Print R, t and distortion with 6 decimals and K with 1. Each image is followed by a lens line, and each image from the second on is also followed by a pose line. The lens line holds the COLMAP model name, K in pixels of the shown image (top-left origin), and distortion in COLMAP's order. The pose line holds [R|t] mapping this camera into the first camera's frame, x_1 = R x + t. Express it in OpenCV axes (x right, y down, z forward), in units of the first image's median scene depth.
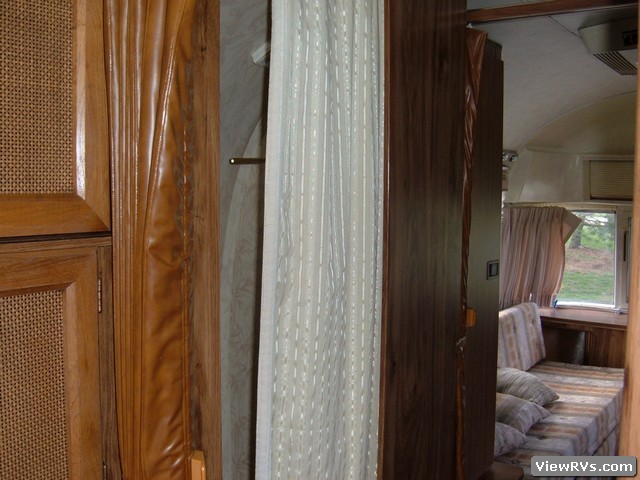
lens RADIAL K [[710.7, 0, 320.0], [0, 710.7, 240.0], [0, 0, 1]] dist [-0.109330, 0.015593]
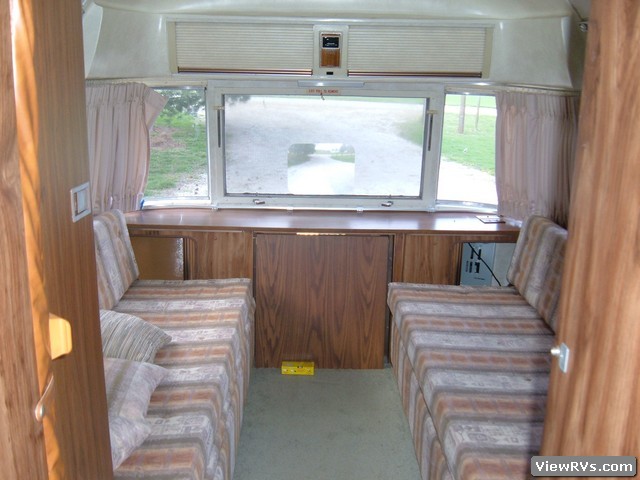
lens RADIAL K [[710.7, 0, 320.0], [0, 710.7, 240.0], [0, 0, 1]] dist [-0.109330, 0.015593]
pose [[0.816354, -0.129608, 0.562822, 0.046379], [0.030057, 0.982708, 0.182704, -0.012700], [-0.576770, -0.132234, 0.806133, 0.249989]]
